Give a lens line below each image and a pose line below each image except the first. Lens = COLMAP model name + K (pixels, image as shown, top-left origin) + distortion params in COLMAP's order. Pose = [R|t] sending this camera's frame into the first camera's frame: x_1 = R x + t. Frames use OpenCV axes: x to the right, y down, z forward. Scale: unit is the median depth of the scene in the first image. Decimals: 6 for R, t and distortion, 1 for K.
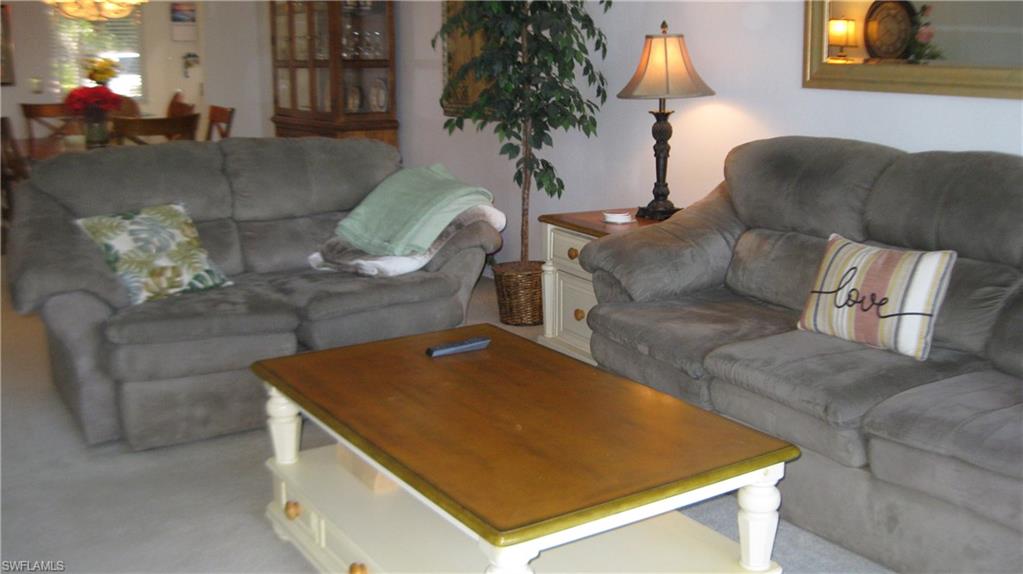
lens RADIAL K [[1094.3, 0, 511.5], [0, 1094.3, 287.0], [0, 0, 1]] dist [-0.118248, 0.026153]
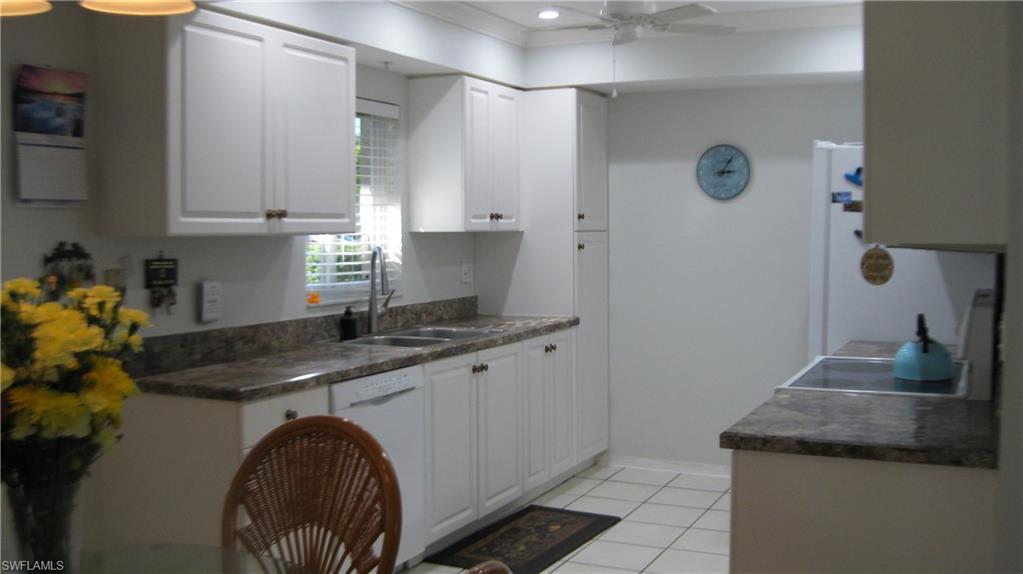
lens RADIAL K [[1094.3, 0, 511.5], [0, 1094.3, 287.0], [0, 0, 1]] dist [-0.118248, 0.026153]
pose [[0.846303, -0.029573, 0.531880, -0.352613], [0.107950, 0.987263, -0.116872, -0.161554], [-0.521649, 0.156325, 0.838716, 0.709343]]
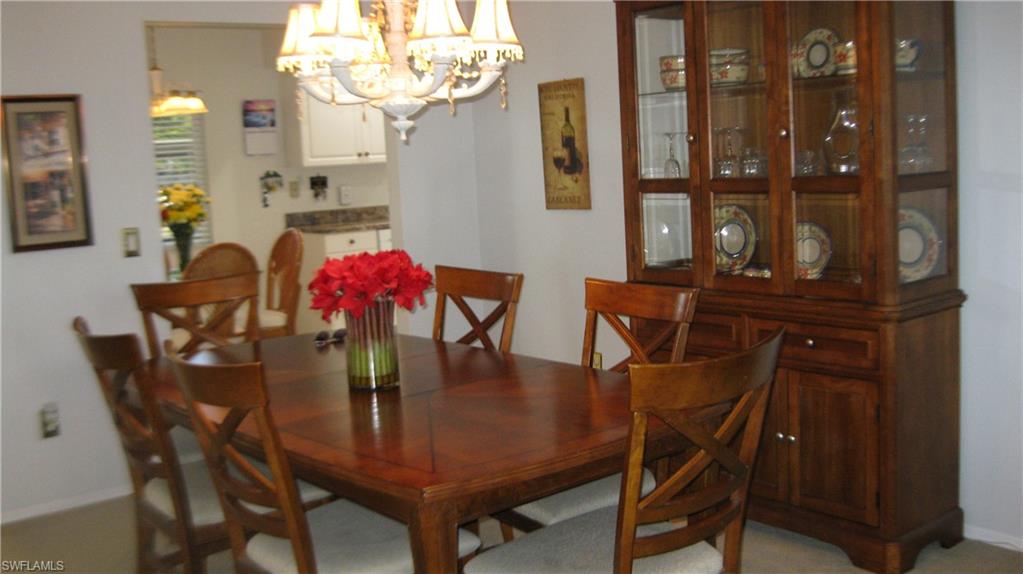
lens RADIAL K [[1094.3, 0, 511.5], [0, 1094.3, 287.0], [0, 0, 1]] dist [-0.118248, 0.026153]
pose [[0.995452, -0.056706, 0.076552, -0.203203], [0.063449, 0.994033, -0.088733, -0.072530], [-0.071064, 0.093186, 0.993109, 0.306380]]
